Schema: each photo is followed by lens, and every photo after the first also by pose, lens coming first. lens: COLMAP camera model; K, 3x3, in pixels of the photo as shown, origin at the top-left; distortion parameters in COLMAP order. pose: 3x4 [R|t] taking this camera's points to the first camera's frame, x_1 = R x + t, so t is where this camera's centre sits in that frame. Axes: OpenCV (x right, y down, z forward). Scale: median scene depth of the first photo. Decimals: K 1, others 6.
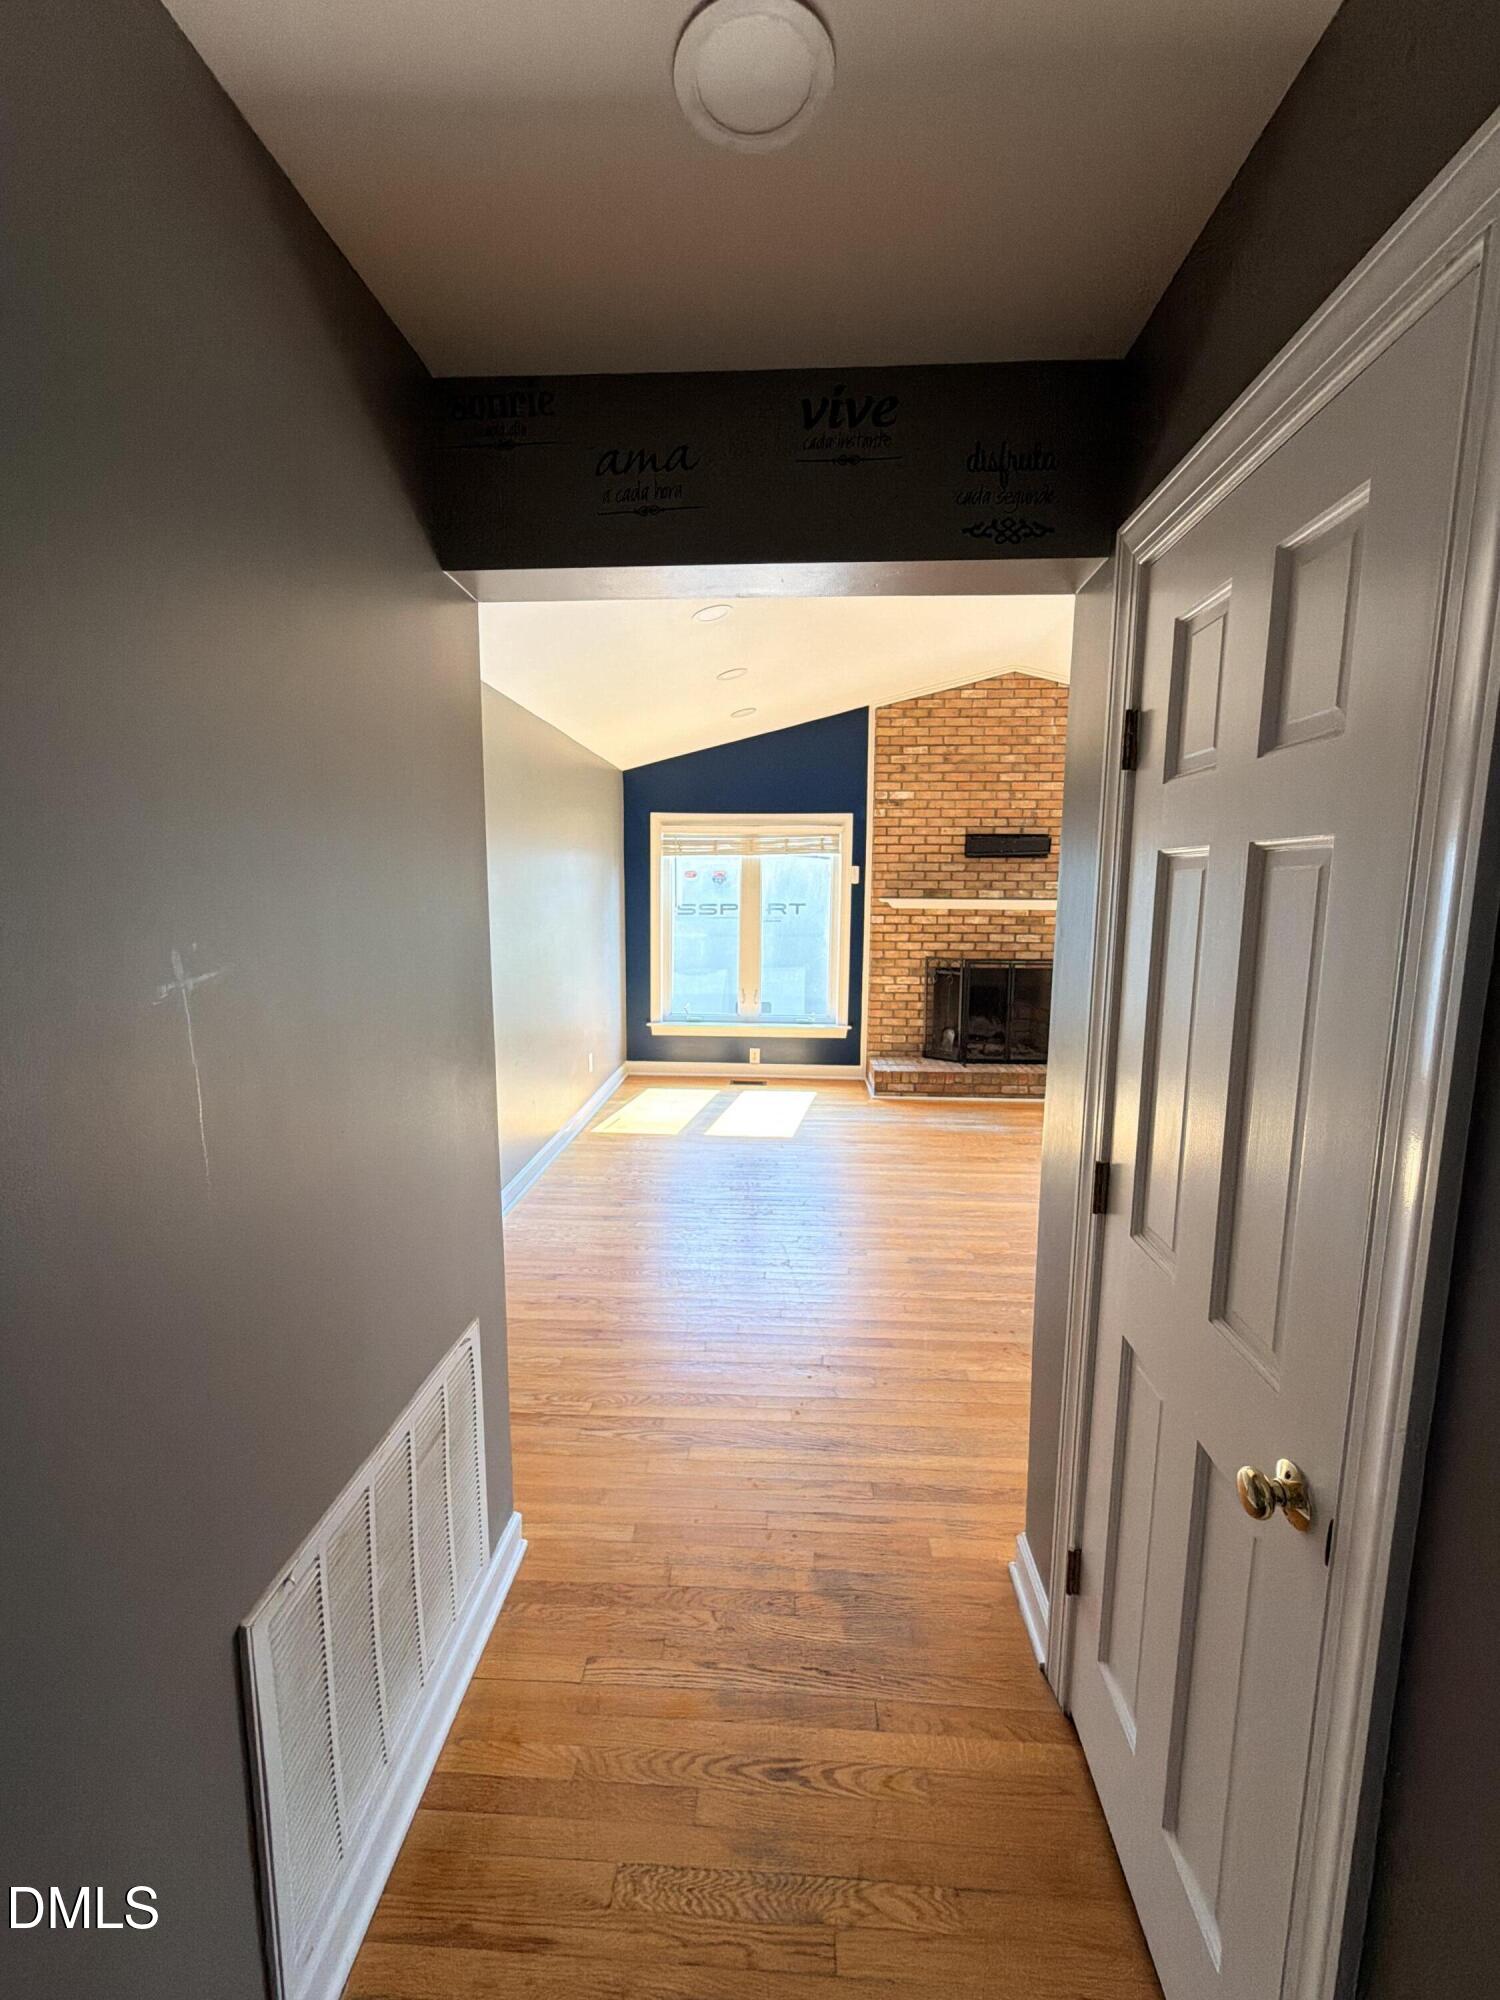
lens RADIAL K [[801.8, 0, 753.9], [0, 801.8, 997.5], [0, 0, 1]] dist [0.000951, 0.000060]
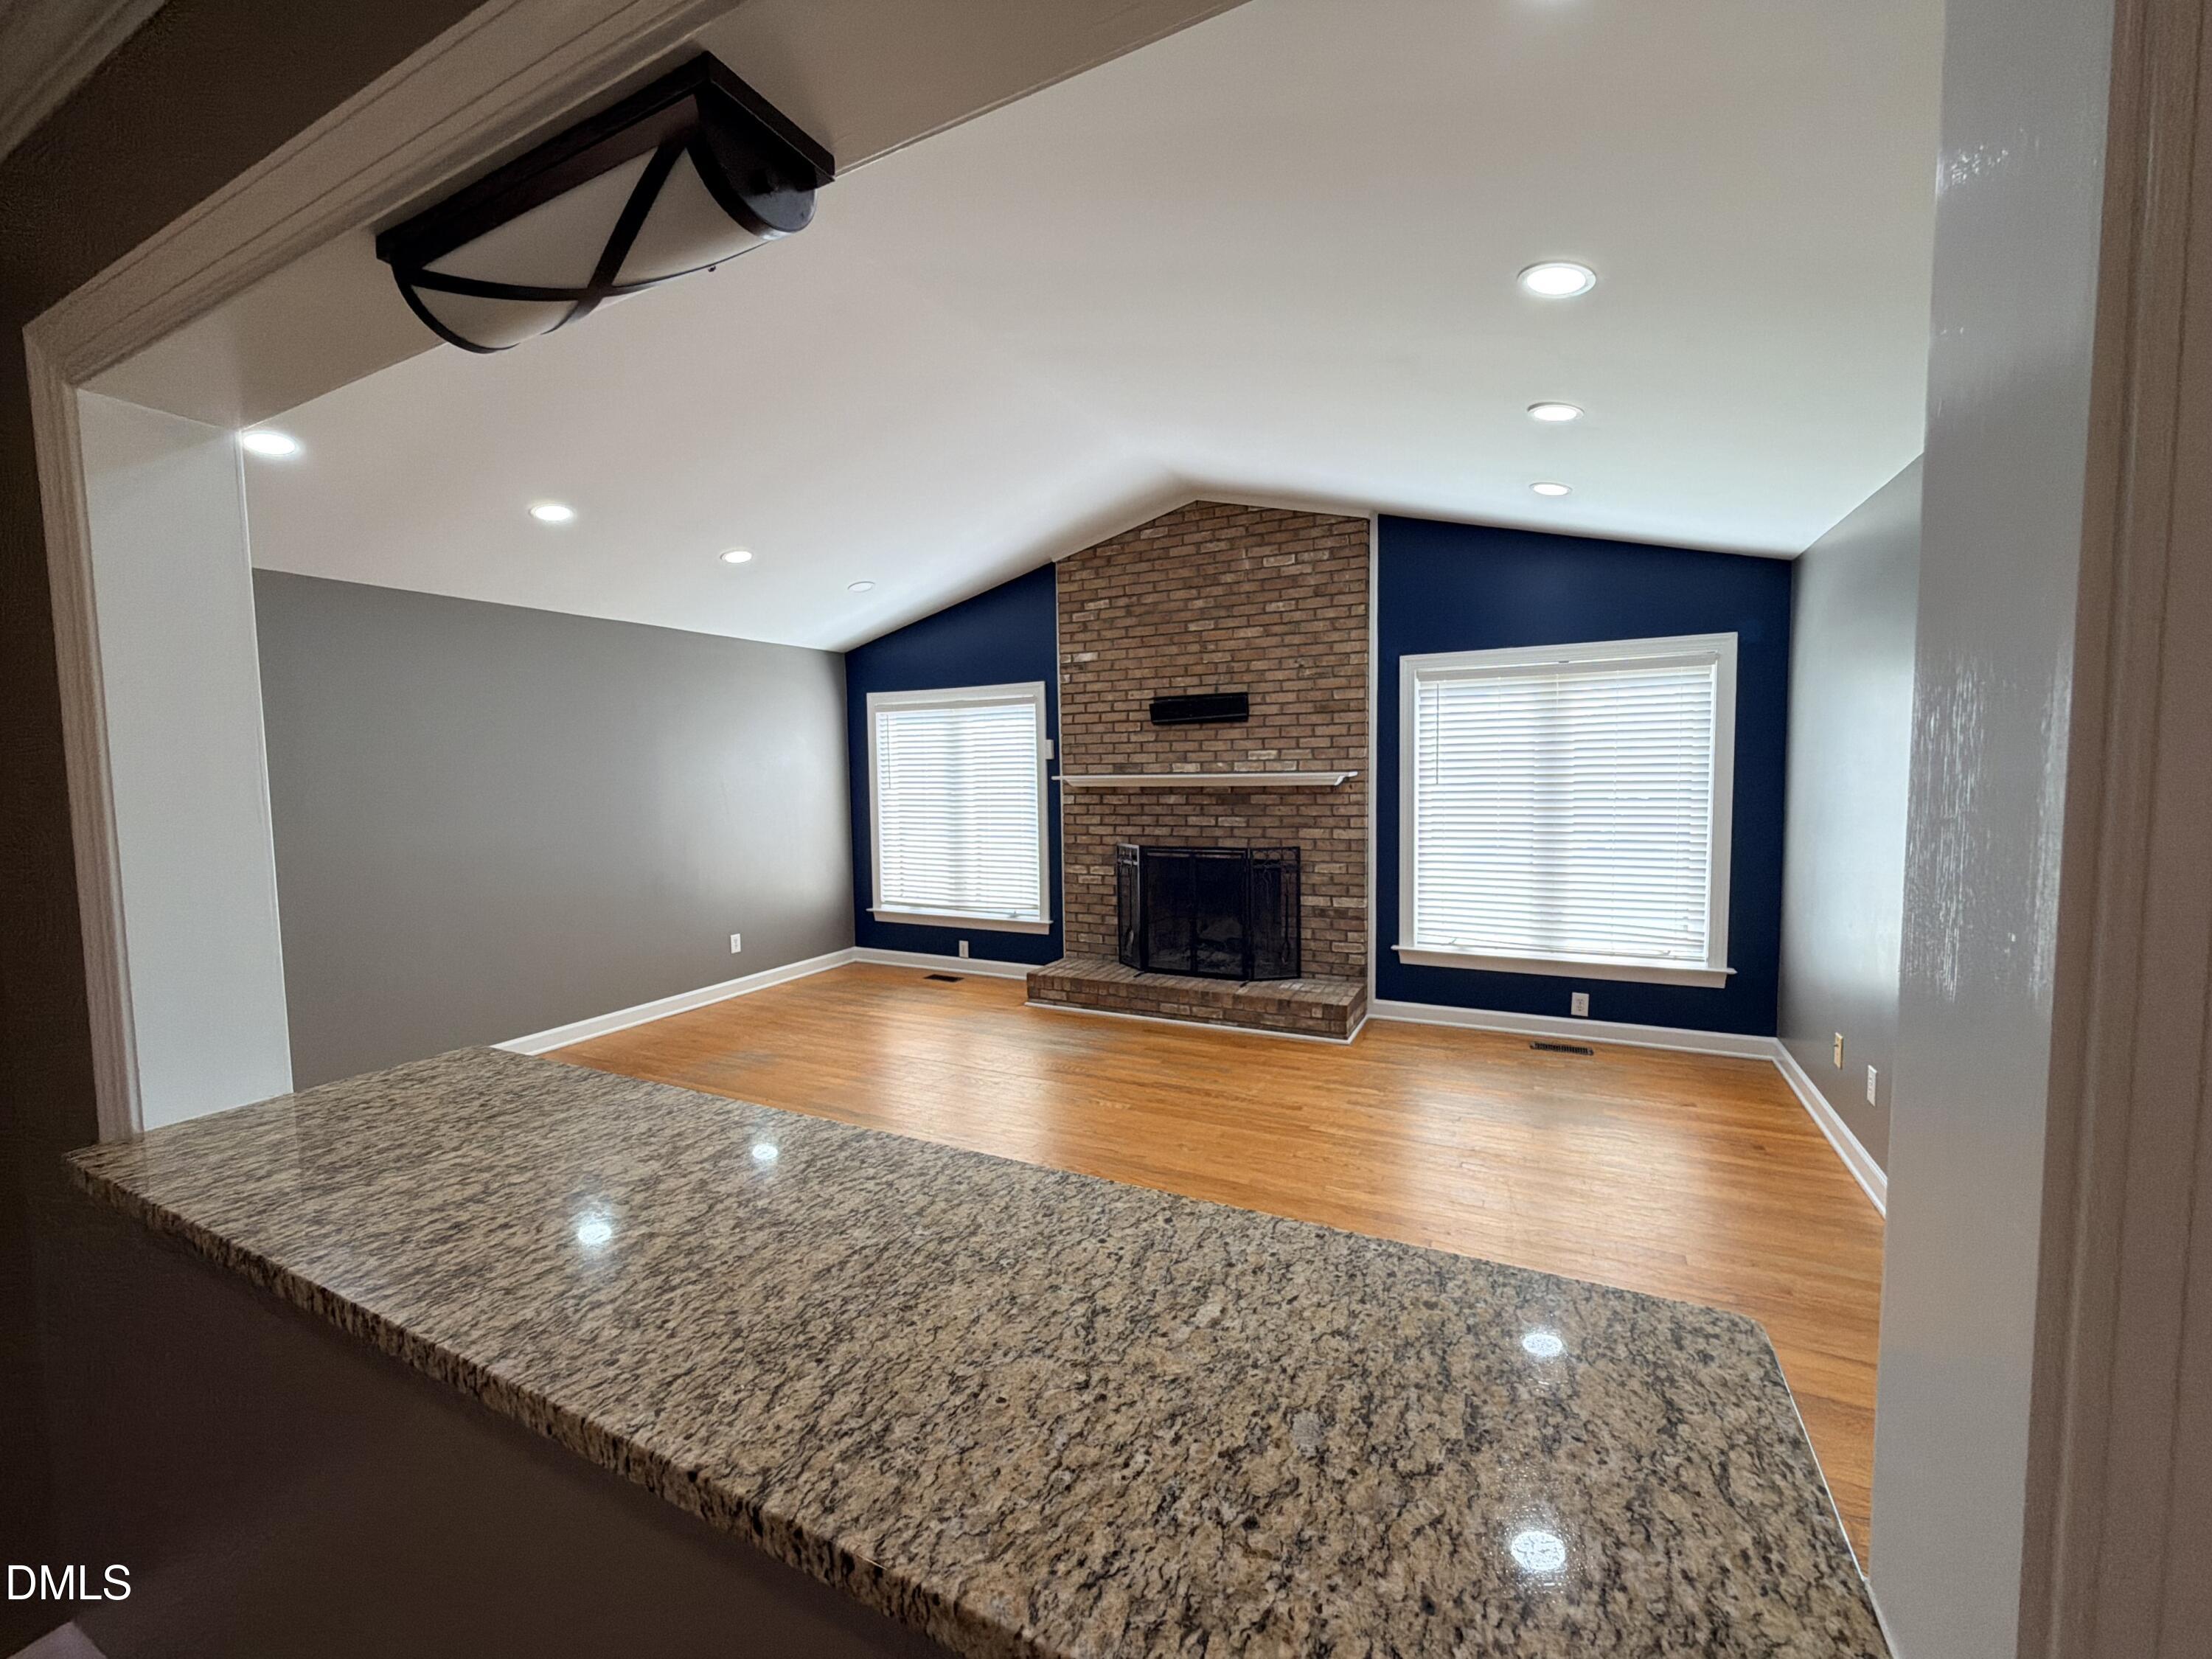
lens RADIAL K [[886.7, 0, 1104.1], [0, 886.7, 831.9], [0, 0, 1]] dist [0.000951, 0.000060]
pose [[0.914189, 0.007284, -0.405223, 0.593789], [-0.031629, 0.998071, -0.053414, -0.012171], [0.404052, 0.061647, 0.912656, 0.141281]]
